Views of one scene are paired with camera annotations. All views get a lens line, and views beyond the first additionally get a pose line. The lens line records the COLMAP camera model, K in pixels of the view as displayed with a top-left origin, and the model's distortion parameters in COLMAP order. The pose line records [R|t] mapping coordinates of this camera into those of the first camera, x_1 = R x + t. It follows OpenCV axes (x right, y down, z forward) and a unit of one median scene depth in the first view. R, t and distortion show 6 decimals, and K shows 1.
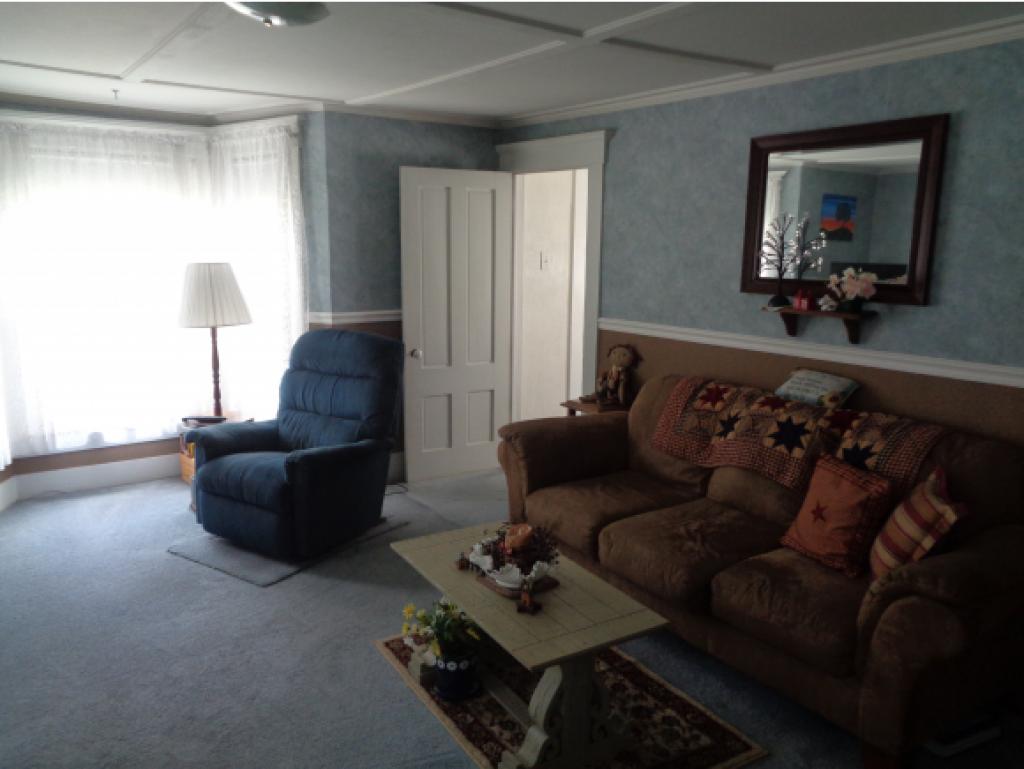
lens RADIAL K [[765.6, 0, 513.5], [0, 765.6, 384.5], [0, 0, 1]] dist [0.018355, -0.038391]
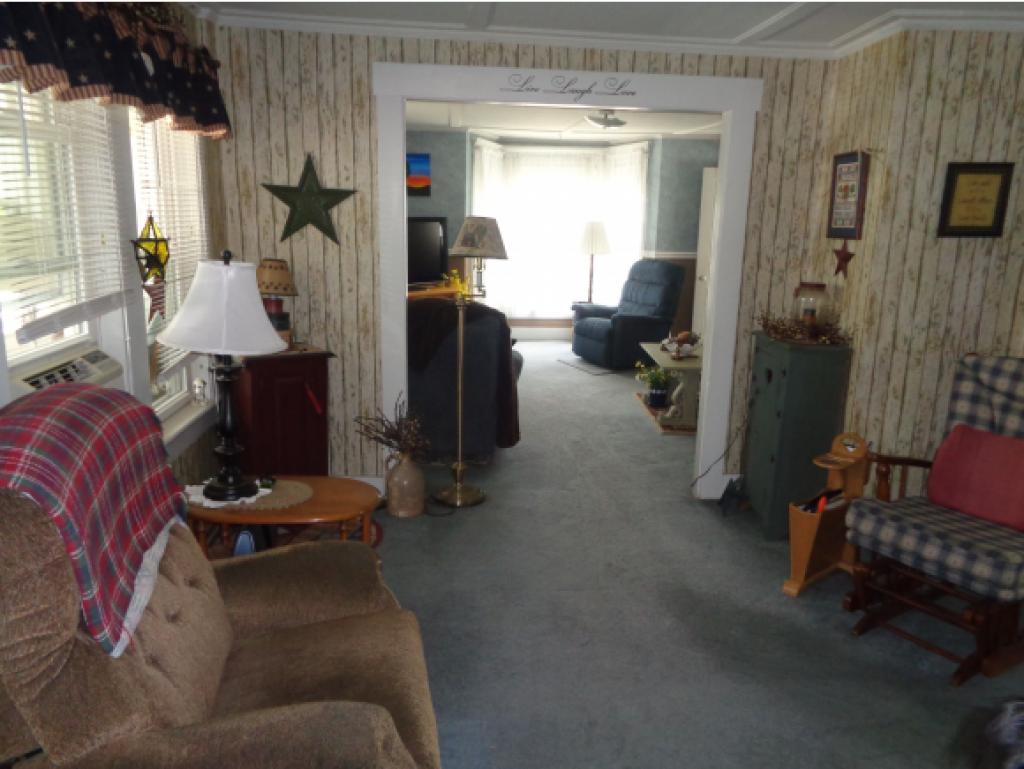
lens RADIAL K [[765.6, 0, 508.5], [0, 765.6, 386.4], [0, 0, 1]] dist [0.018355, -0.038391]
pose [[0.854212, 0.124913, -0.504697, 0.423429], [-0.108156, 0.992167, 0.062506, 0.148031], [0.508551, 0.001193, 0.861031, -0.732423]]
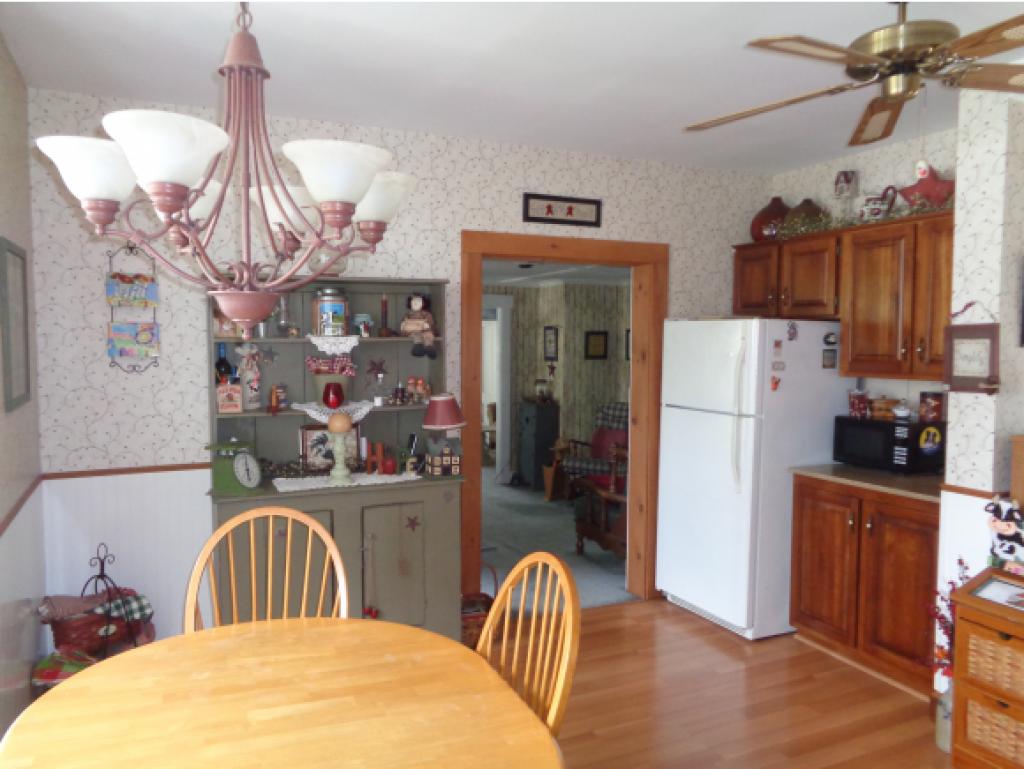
lens RADIAL K [[765.6, 0, 510.8], [0, 765.6, 381.0], [0, 0, 1]] dist [0.018355, -0.038391]
pose [[0.983294, 0.005076, -0.181954, 0.589405], [-0.028209, 0.991783, -0.124779, 0.348461], [0.179826, 0.127827, 0.975358, -2.075716]]
